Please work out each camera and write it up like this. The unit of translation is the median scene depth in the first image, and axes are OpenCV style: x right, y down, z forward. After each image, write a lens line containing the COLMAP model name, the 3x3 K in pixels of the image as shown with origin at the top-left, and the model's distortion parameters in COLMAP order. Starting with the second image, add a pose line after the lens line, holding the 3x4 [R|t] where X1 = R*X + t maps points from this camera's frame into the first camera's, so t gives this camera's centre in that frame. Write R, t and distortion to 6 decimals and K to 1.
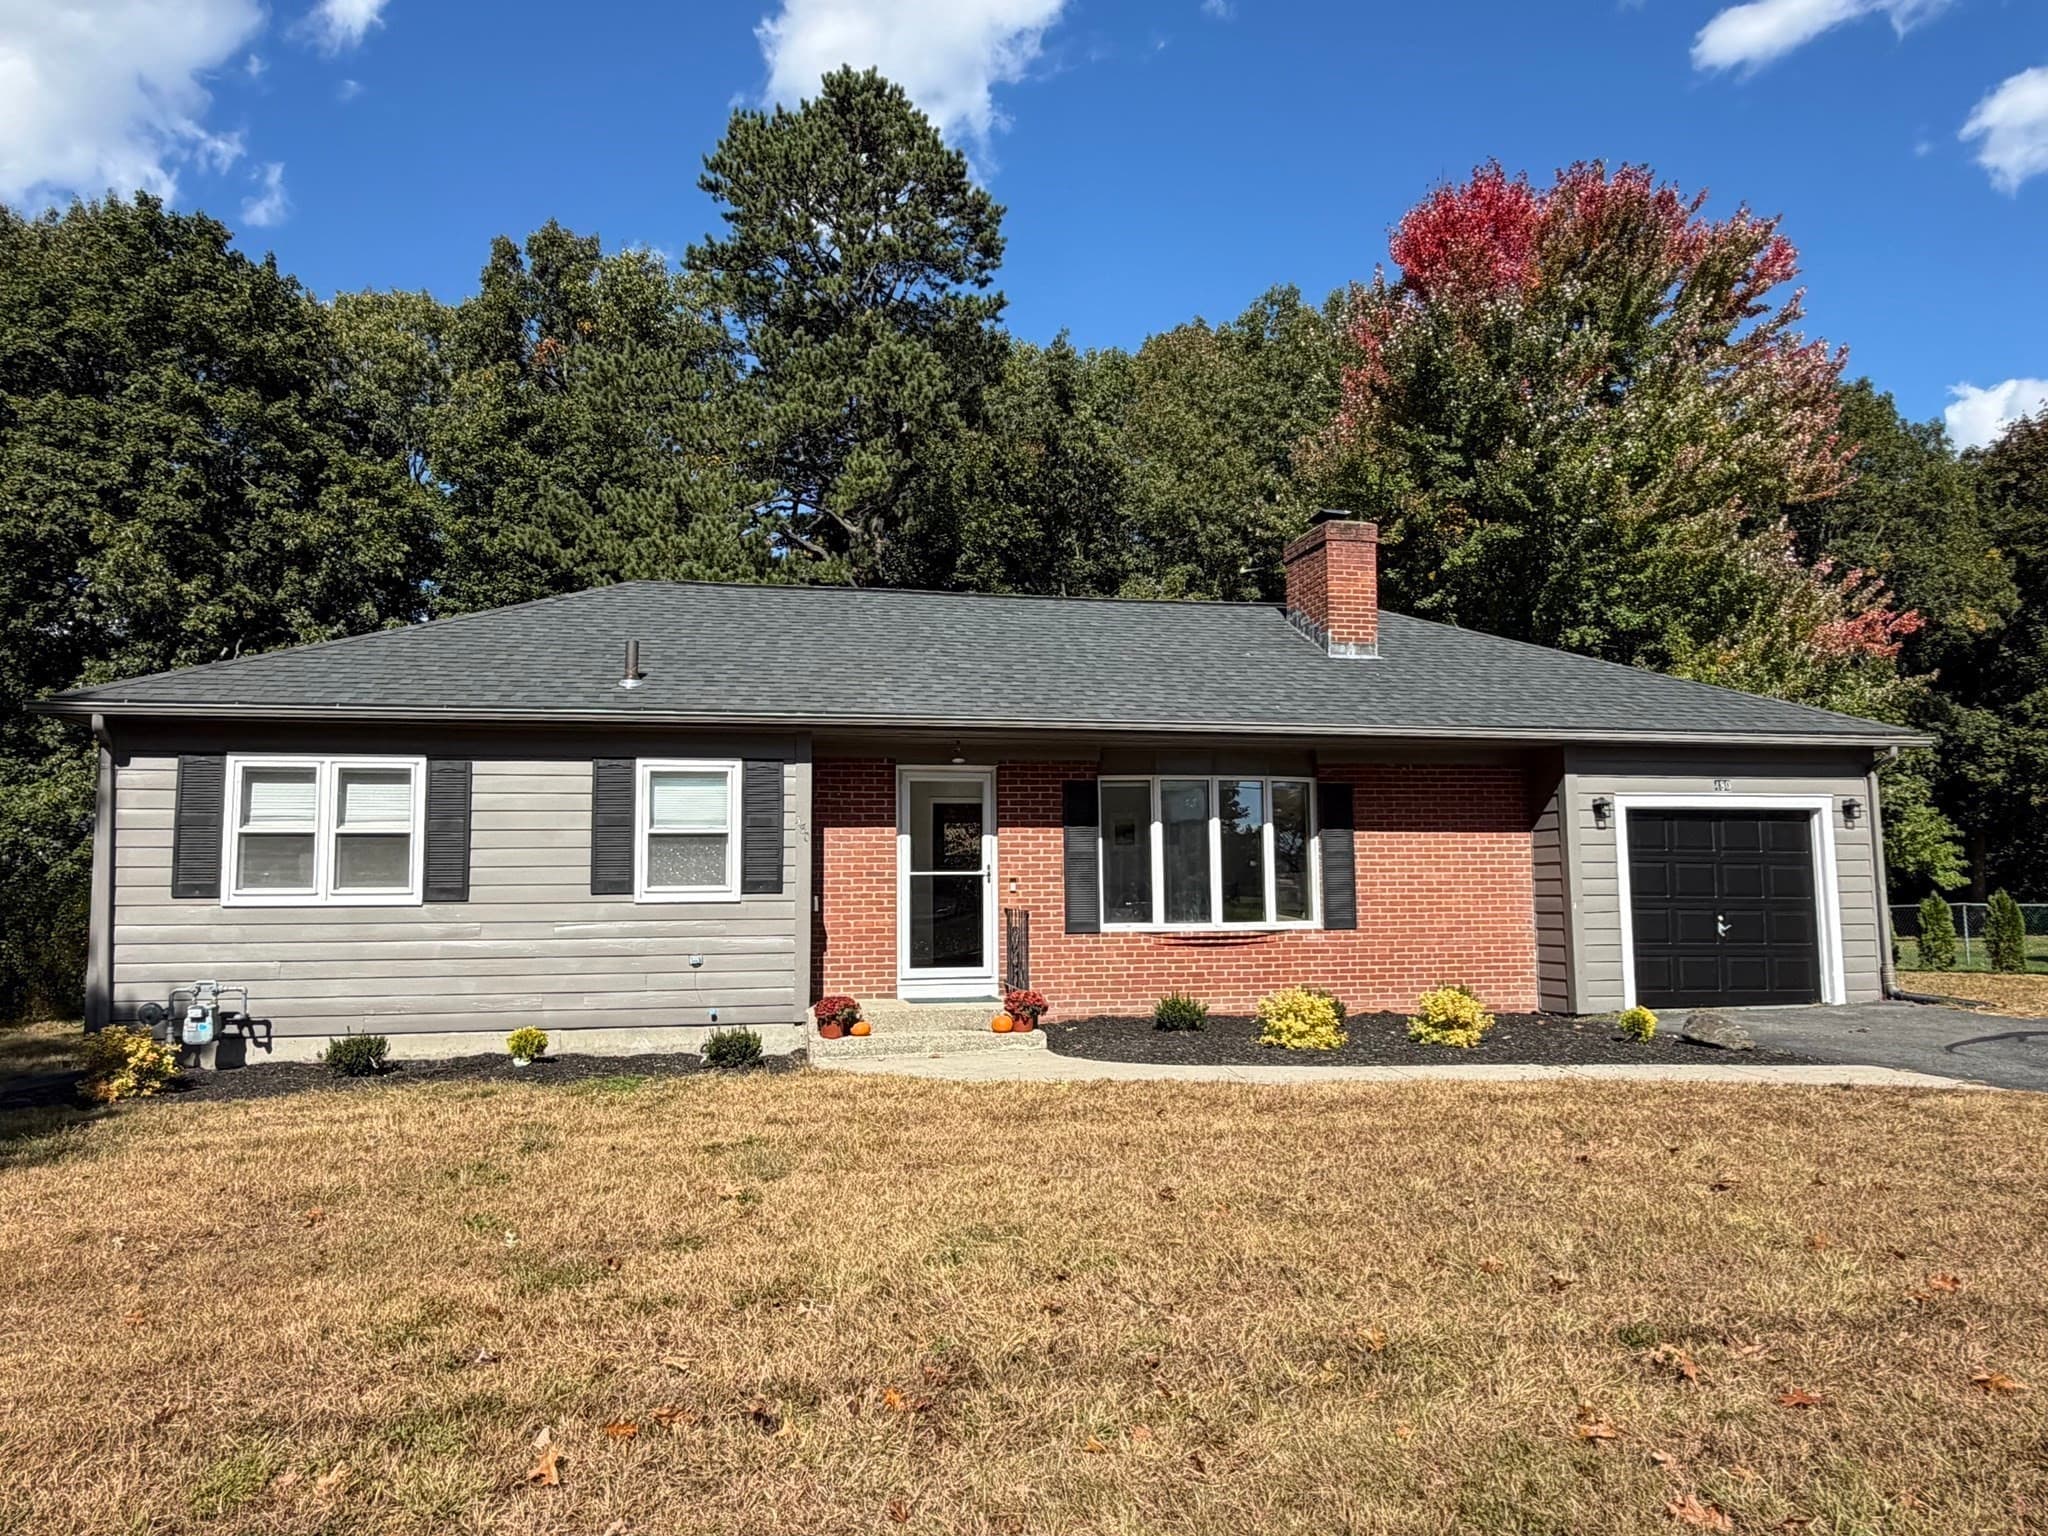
lens RADIAL K [[1362.0, 0, 1058.3], [0, 1362.0, 755.8], [0, 0, 1]] dist [-0.011956, 0.011605]
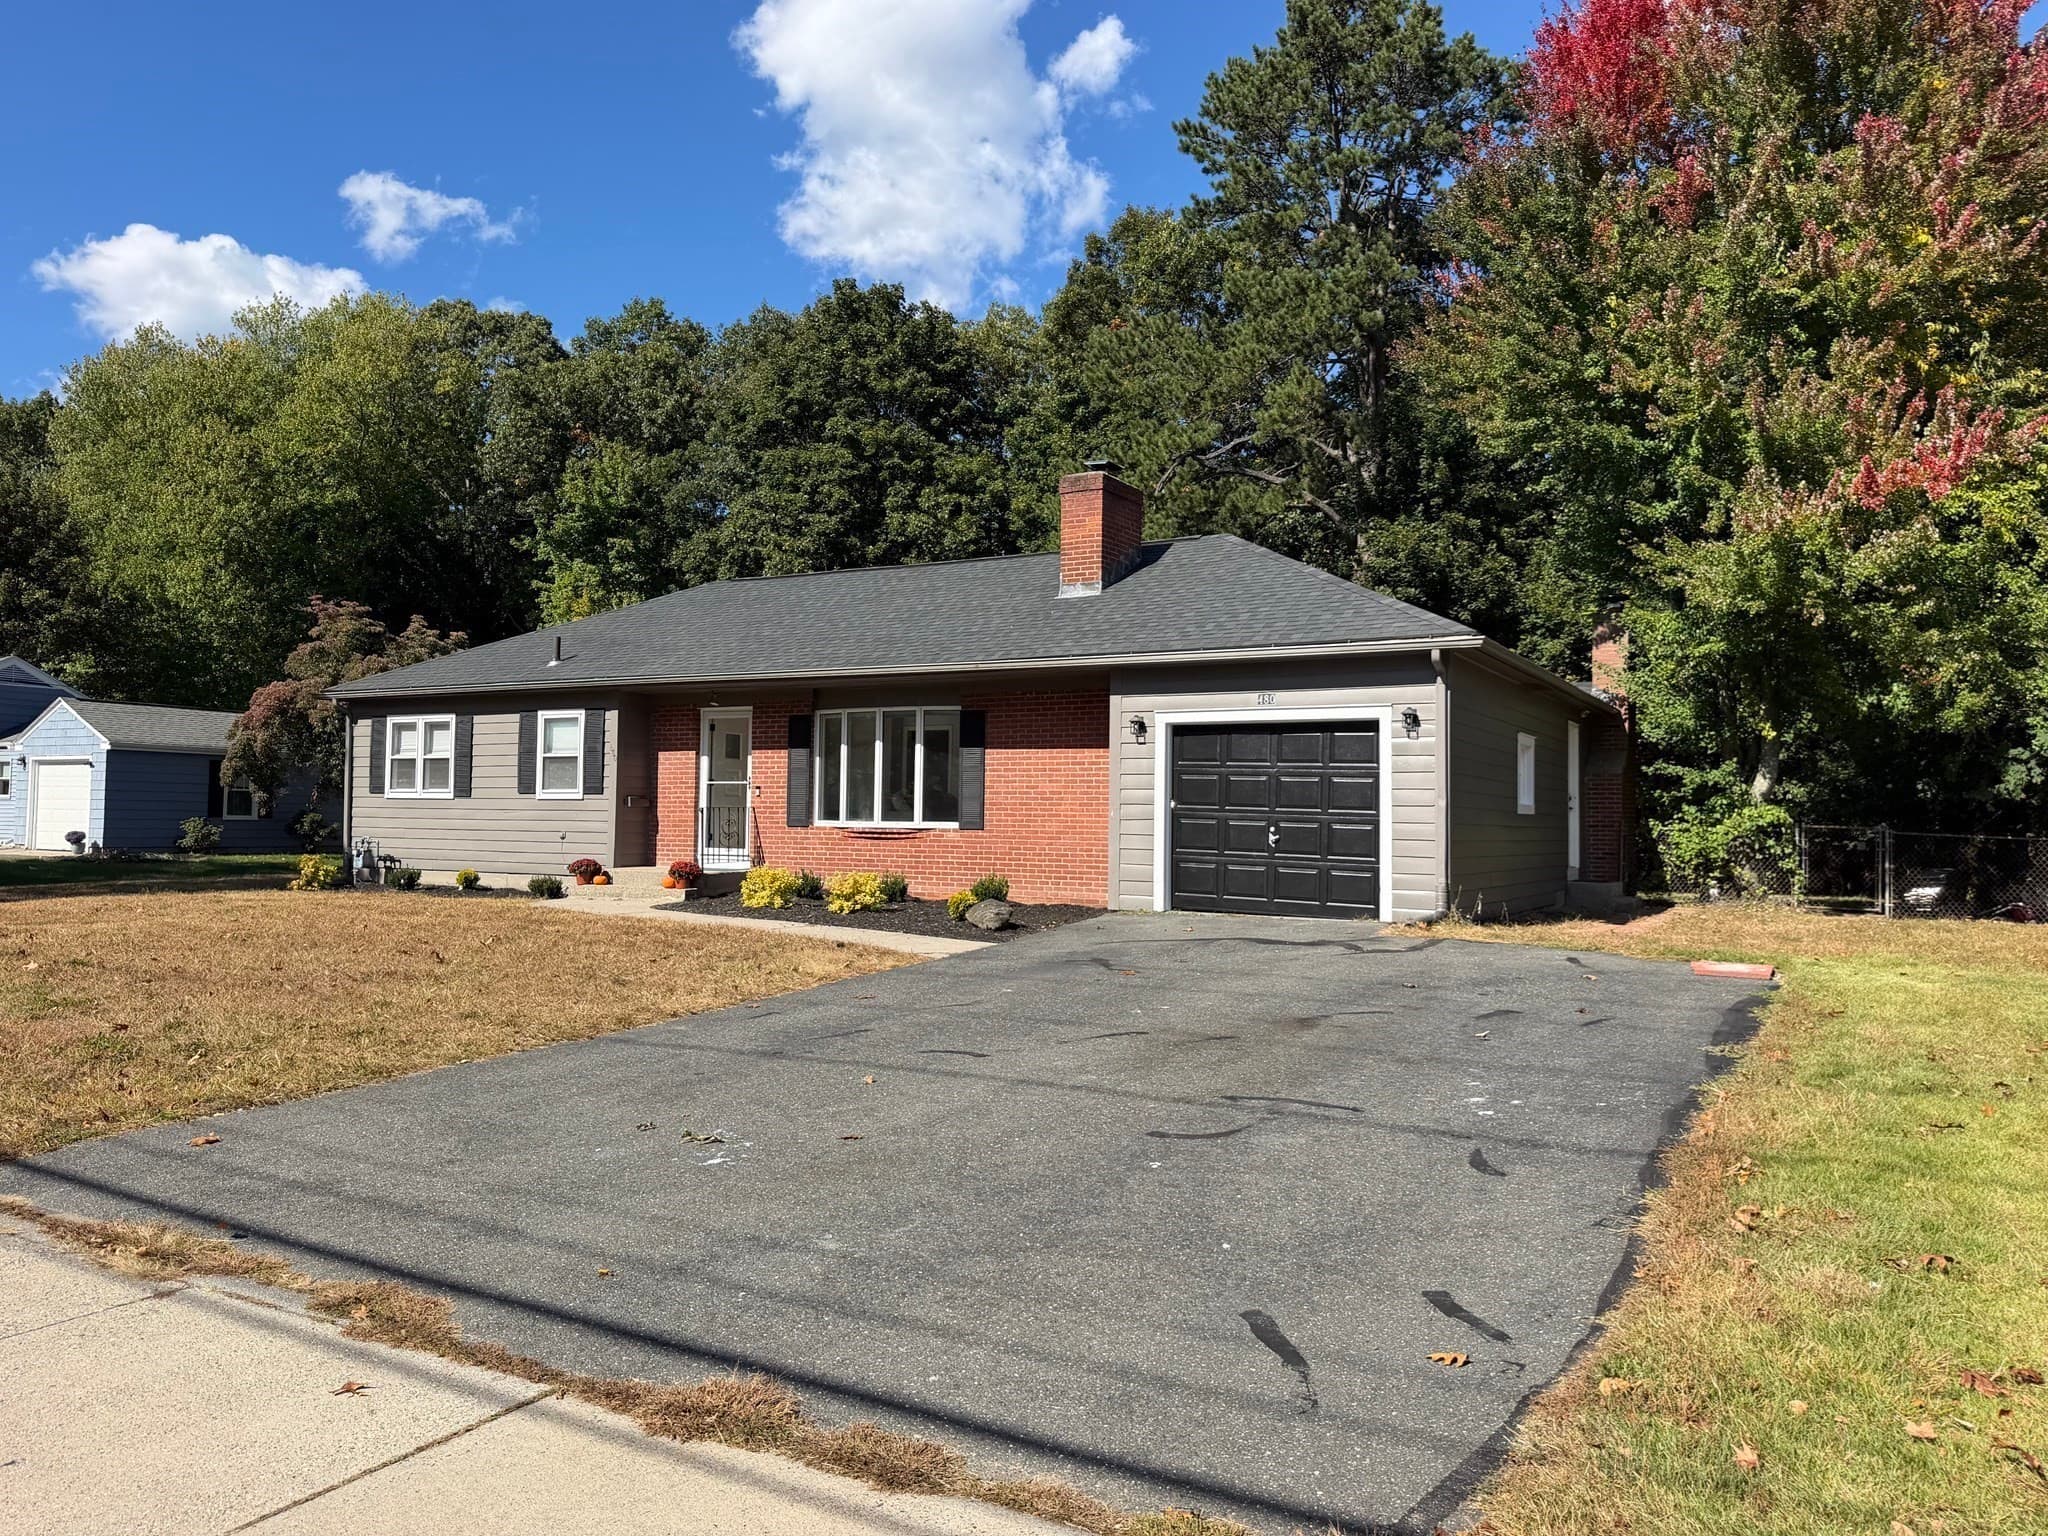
lens RADIAL K [[1434.2, 0, 1065.5], [0, 1434.2, 785.0], [0, 0, 1]] dist [0.053199, -0.047504]
pose [[0.757361, 0.002815, -0.652990, 1.140435], [0.048273, 0.997013, 0.060286, 0.014442], [0.651210, -0.077180, 0.754963, 0.089815]]
